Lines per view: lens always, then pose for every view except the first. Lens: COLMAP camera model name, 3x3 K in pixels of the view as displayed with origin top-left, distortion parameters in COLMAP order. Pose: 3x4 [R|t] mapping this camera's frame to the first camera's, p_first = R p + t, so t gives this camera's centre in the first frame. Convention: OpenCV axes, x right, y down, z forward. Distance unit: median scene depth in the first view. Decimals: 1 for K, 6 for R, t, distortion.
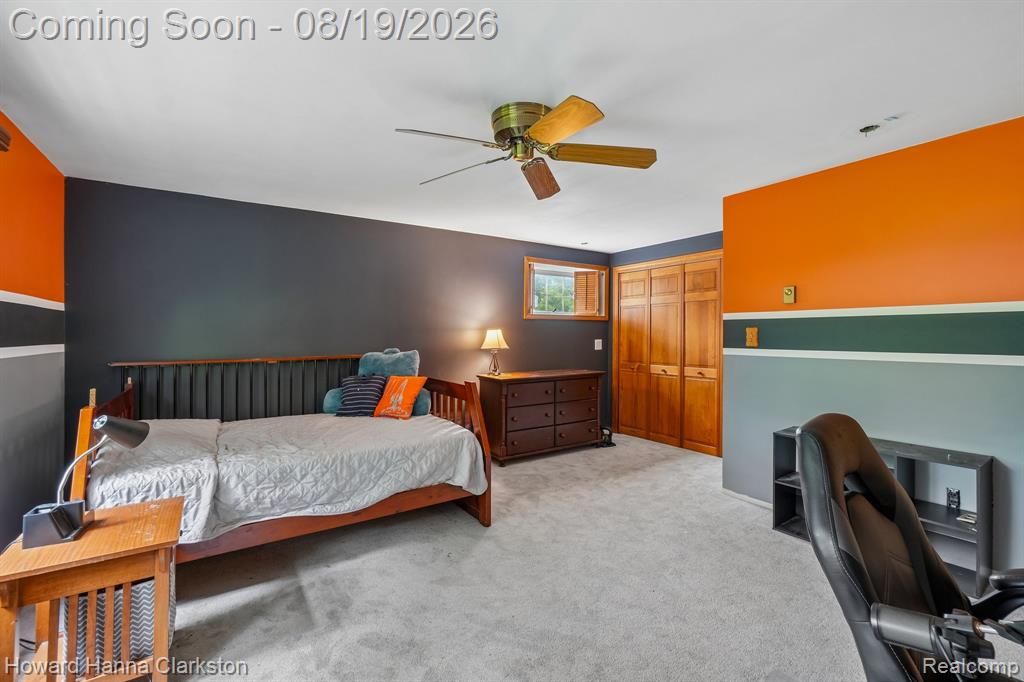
lens RADIAL K [[446.8, 0, 512.6], [0, 446.8, 334.0], [0, 0, 1]] dist [-0.007643, 0.000003]
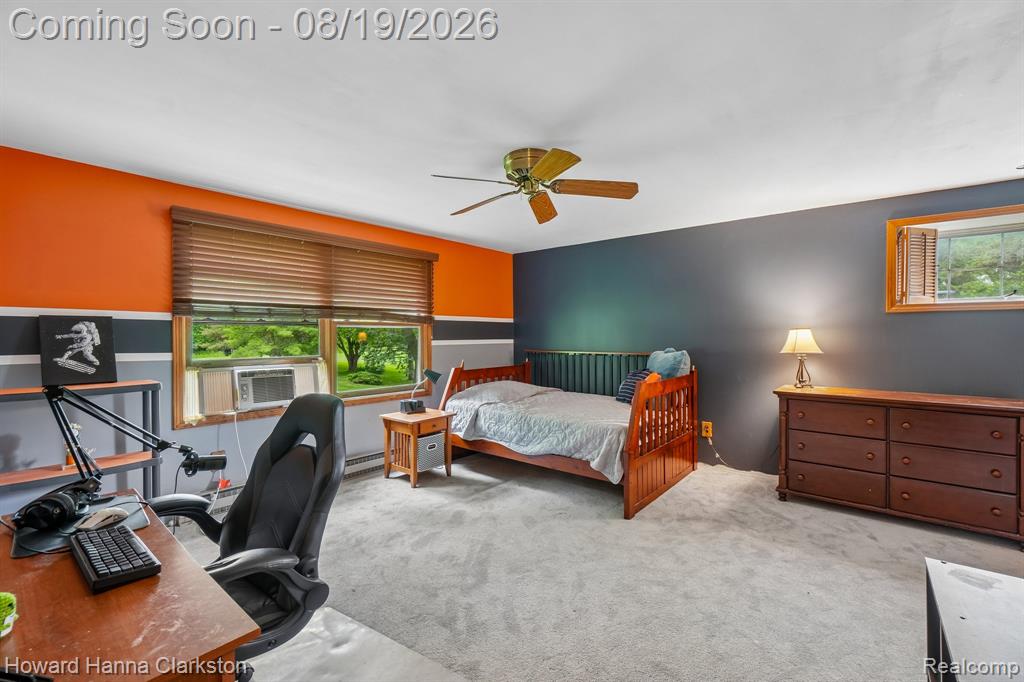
lens RADIAL K [[440.3, 0, 514.7], [0, 440.3, 334.6], [0, 0, 1]] dist [-0.000545, -0.000098]
pose [[0.279273, 0.004747, -0.960200, 0.889054], [0.002544, 0.999981, 0.005684, -0.009099], [0.960208, -0.004030, 0.279255, 0.472659]]
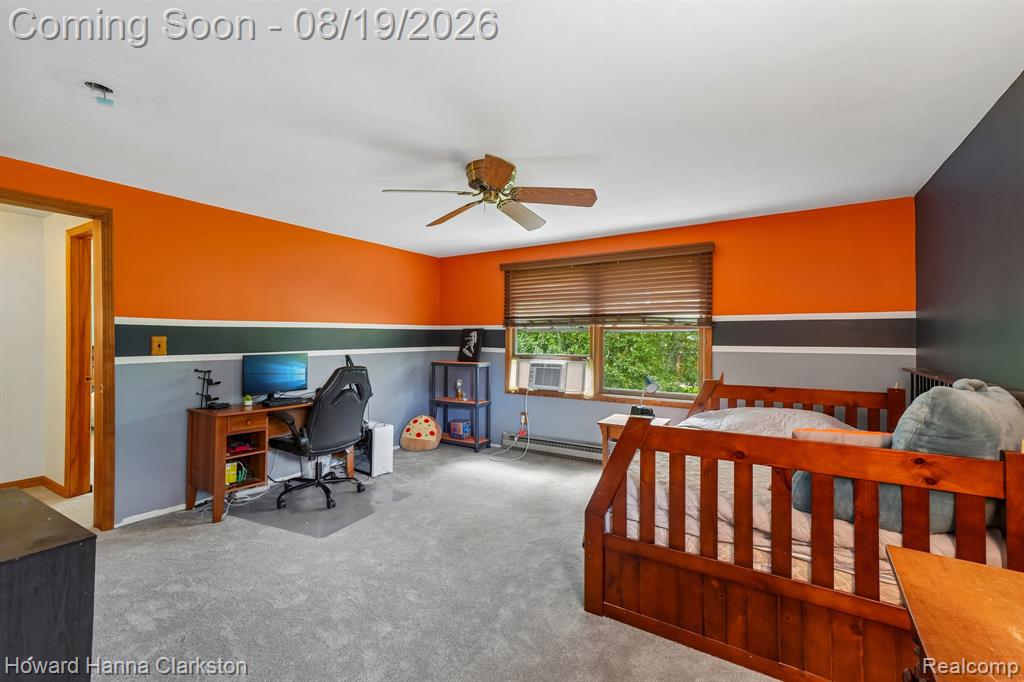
lens RADIAL K [[444.0, 0, 513.6], [0, 444.0, 344.7], [0, 0, 1]] dist [-0.000620, 0.000140]
pose [[-0.918179, 0.007869, -0.396087, 0.354506], [0.001901, 0.999879, 0.015459, -0.005401], [0.396161, 0.013441, -0.918083, 1.662037]]
